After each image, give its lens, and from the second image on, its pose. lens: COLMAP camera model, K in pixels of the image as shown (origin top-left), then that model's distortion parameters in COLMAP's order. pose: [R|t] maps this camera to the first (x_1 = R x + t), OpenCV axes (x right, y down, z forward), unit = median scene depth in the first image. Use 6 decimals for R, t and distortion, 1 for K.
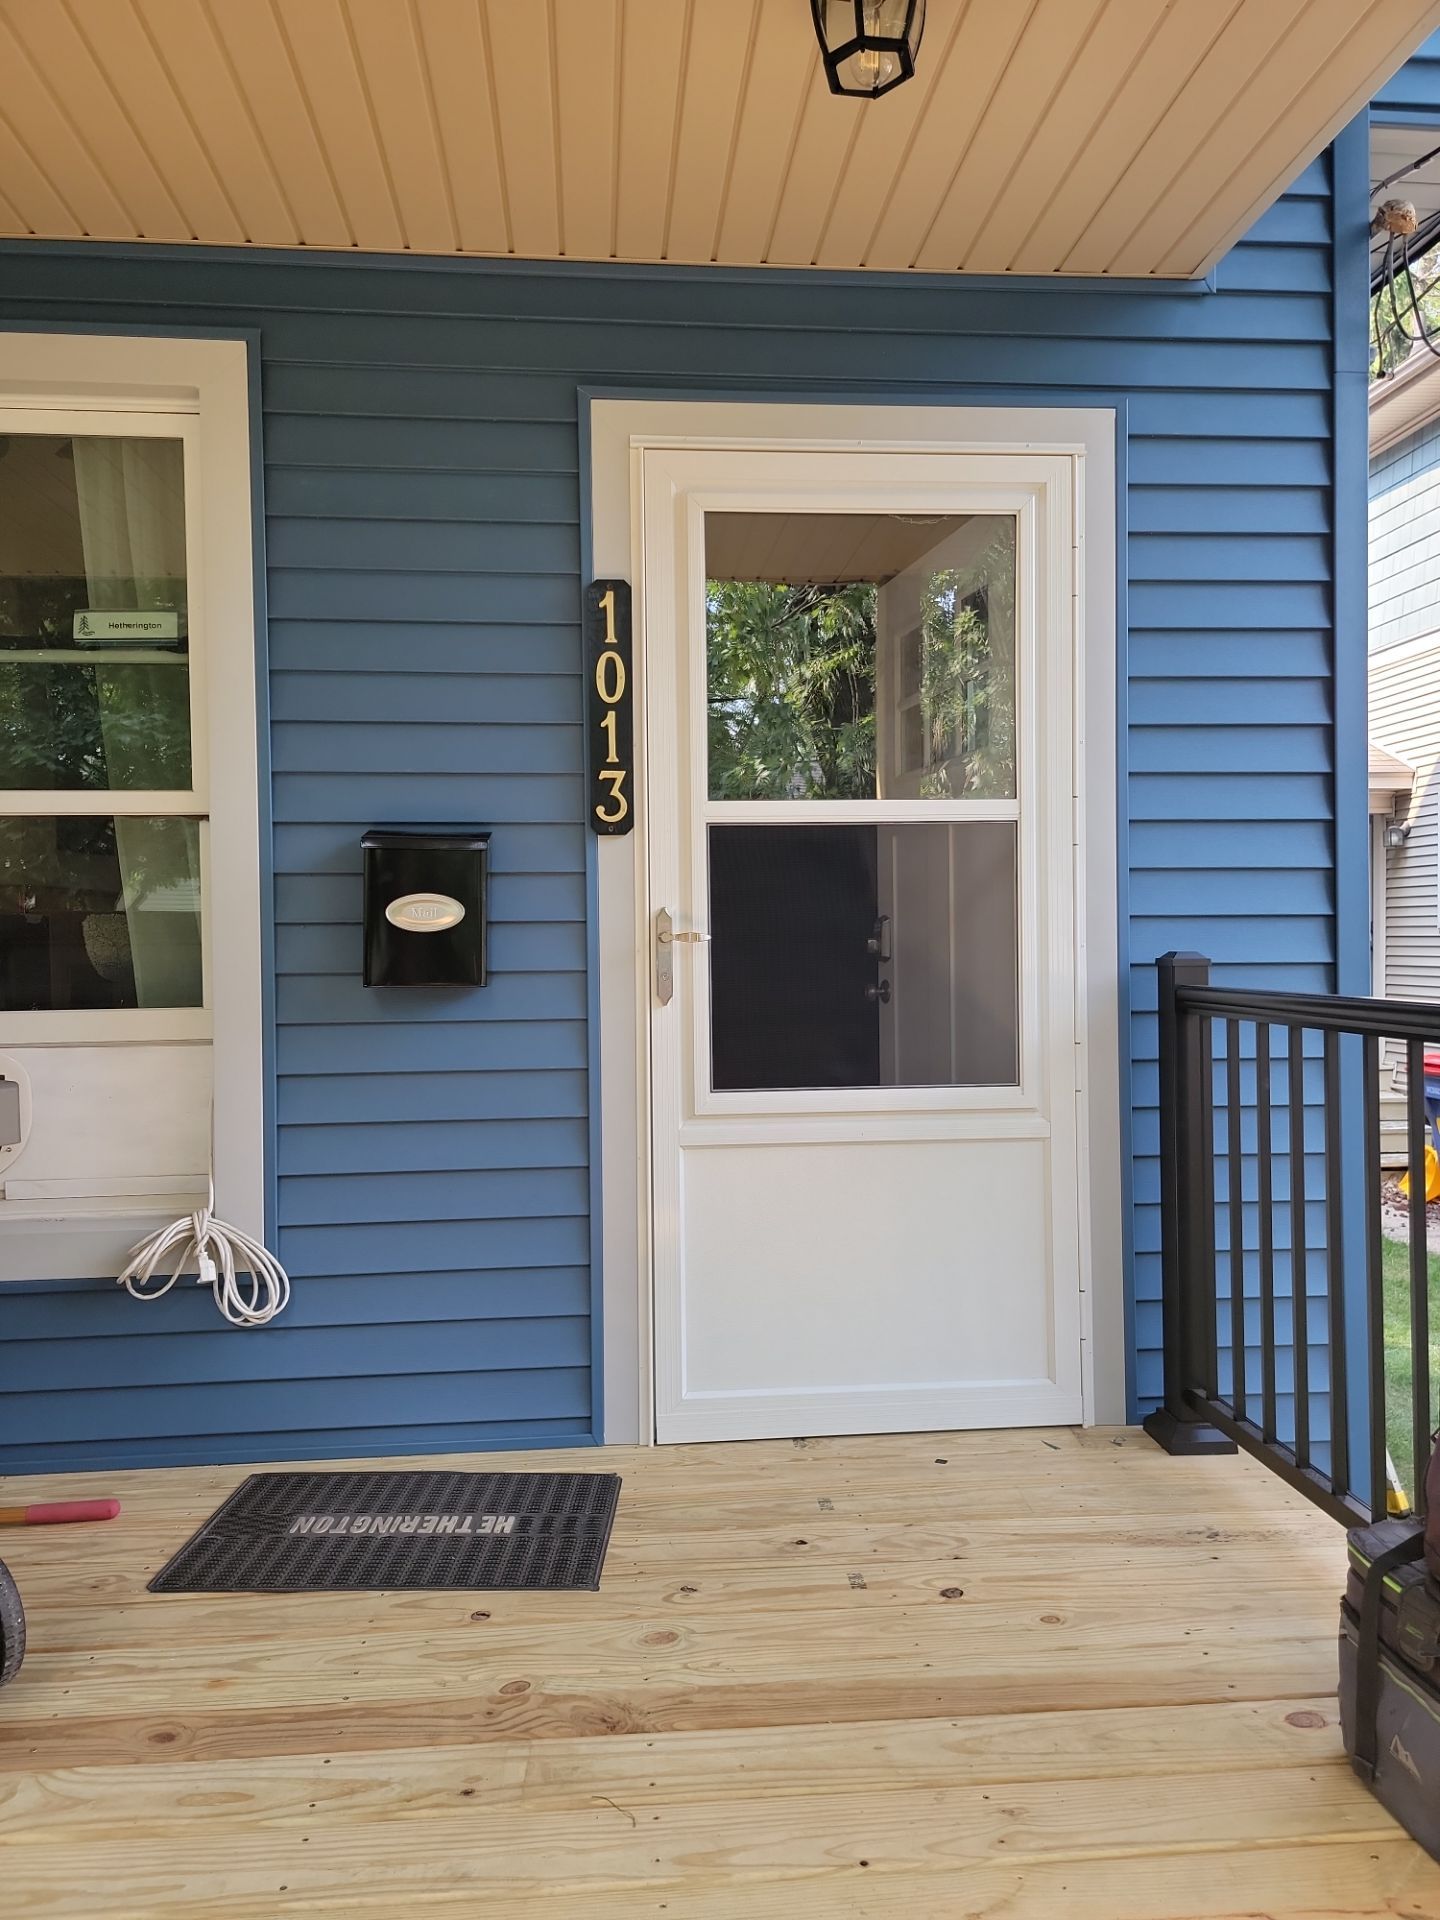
lens RADIAL K [[1329.4, 0, 720.0], [0, 1329.4, 960.0], [0, 0, 1]] dist [0.091314, -0.076450]
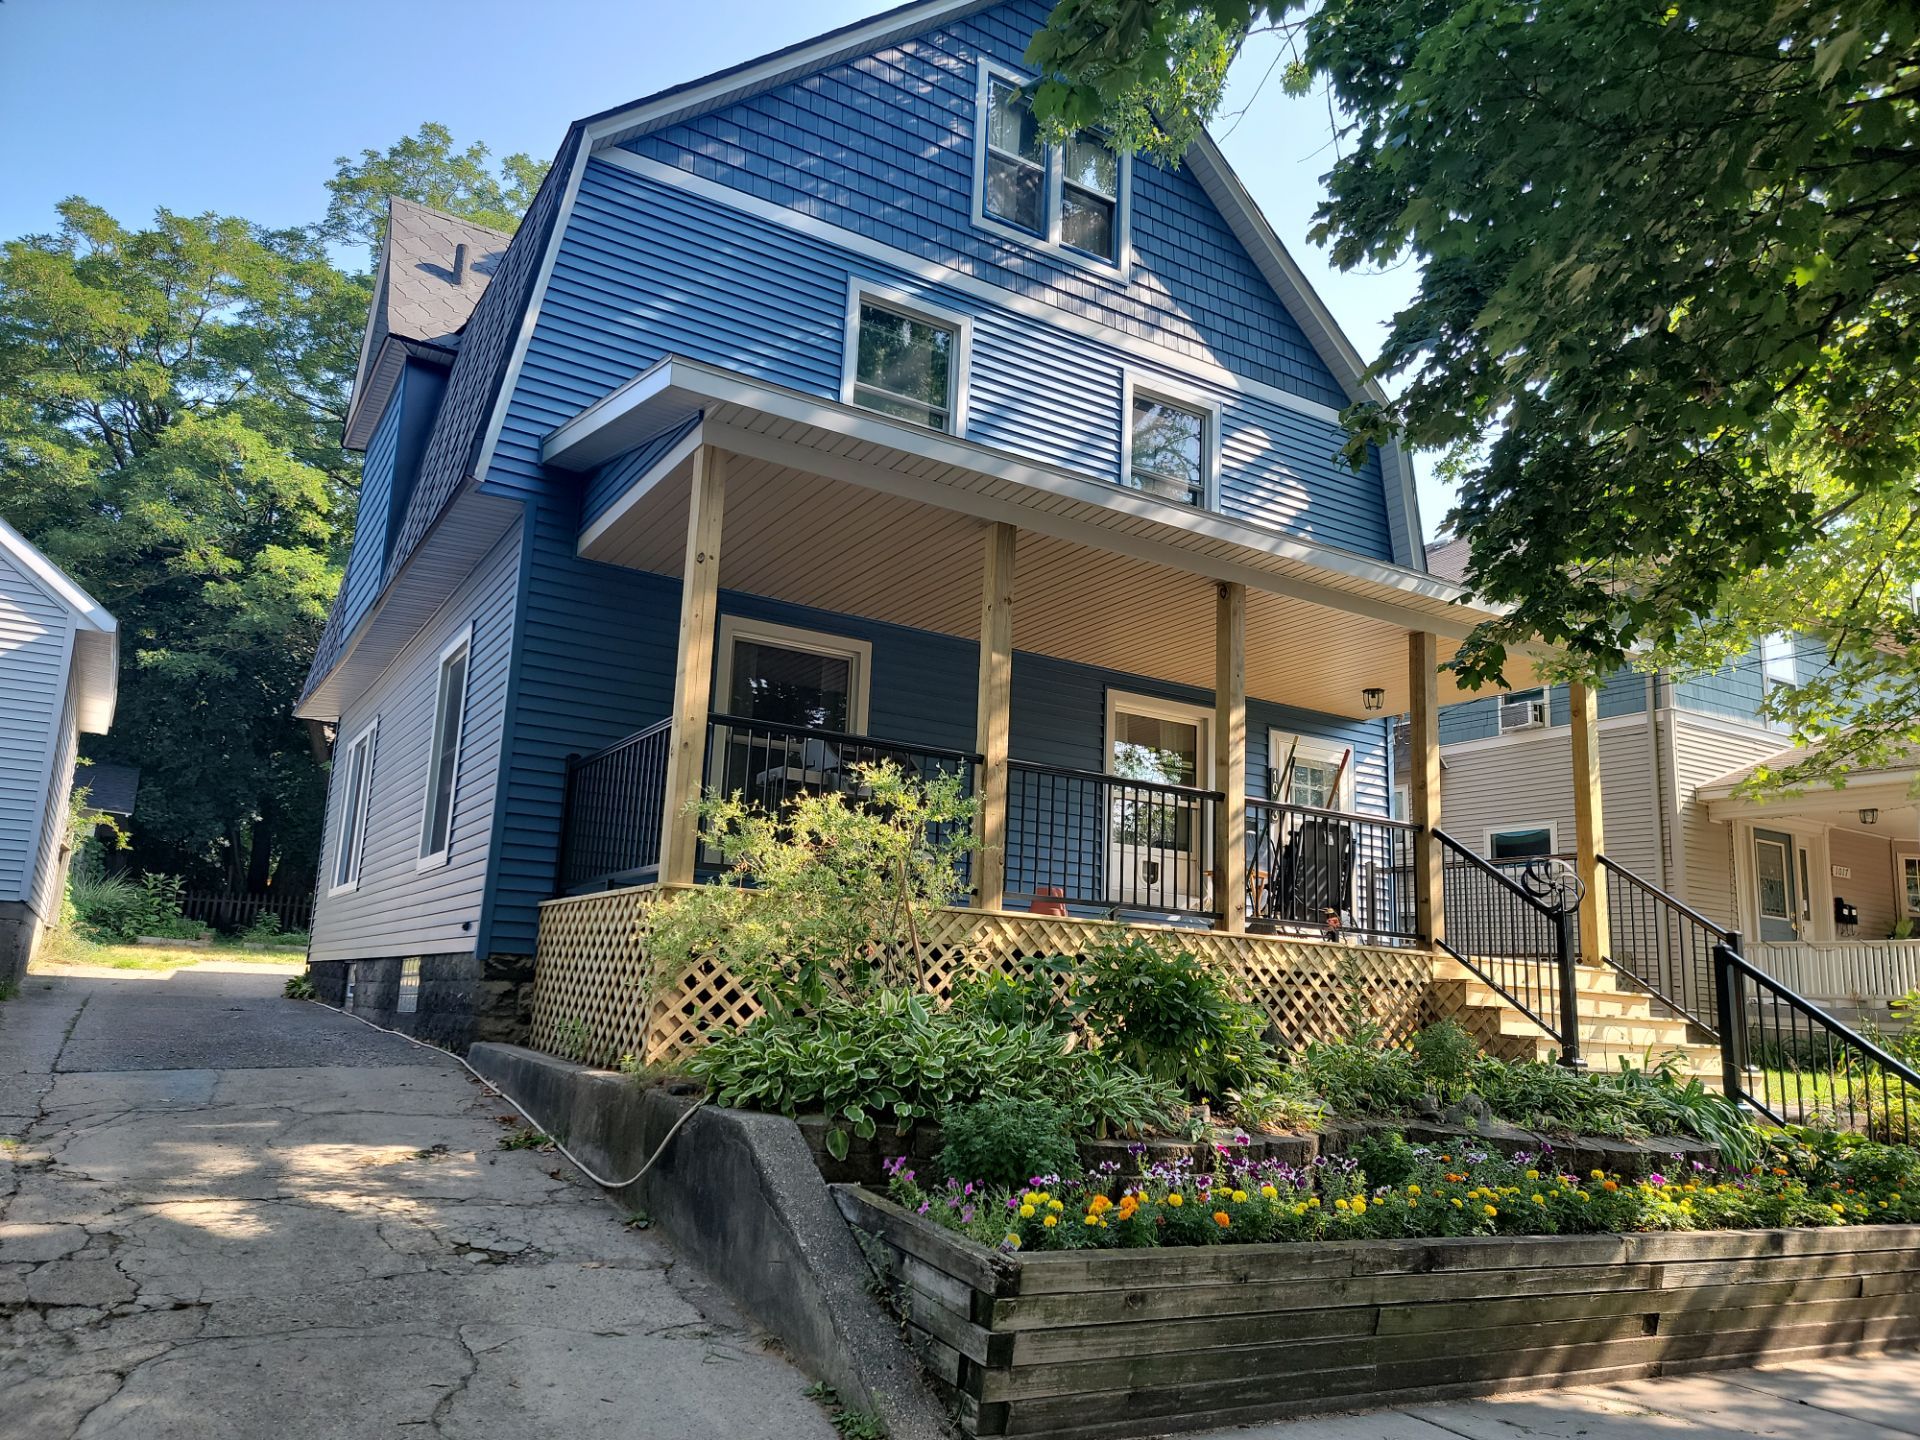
lens RADIAL K [[1329.4, 0, 944.4], [0, 1329.4, 739.7], [0, 0, 1]] dist [0.091314, -0.076450]
pose [[0.896511, 0.135893, 0.421664, -3.007864], [-0.048851, 0.976312, -0.210780, 0.639111], [-0.440319, 0.168368, 0.881913, -2.548568]]
